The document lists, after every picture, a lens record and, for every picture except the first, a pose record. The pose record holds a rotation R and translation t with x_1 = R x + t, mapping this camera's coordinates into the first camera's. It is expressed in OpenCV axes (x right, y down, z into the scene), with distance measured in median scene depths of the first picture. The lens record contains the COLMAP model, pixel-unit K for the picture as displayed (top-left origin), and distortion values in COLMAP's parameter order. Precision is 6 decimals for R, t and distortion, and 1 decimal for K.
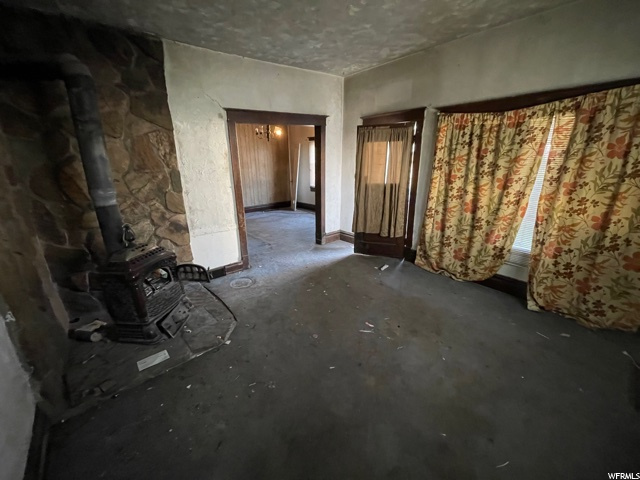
lens RADIAL K [[258.4, 0, 315.9], [0, 258.4, 240.8], [0, 0, 1]] dist [-0.002239, -0.000246]
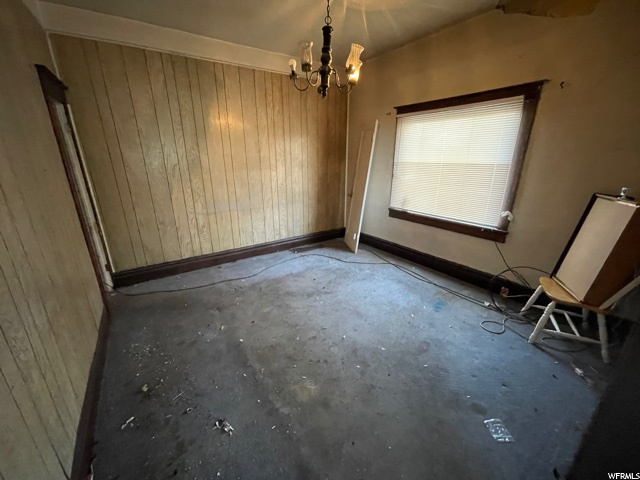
lens RADIAL K [[258.4, 0, 316.9], [0, 258.4, 241.2], [0, 0, 1]] dist [-0.002239, -0.000246]
pose [[0.995440, 0.038345, -0.087347, -0.113249], [-0.039407, 0.999168, -0.010467, -0.127362], [0.086873, 0.013862, 0.996123, 0.467663]]
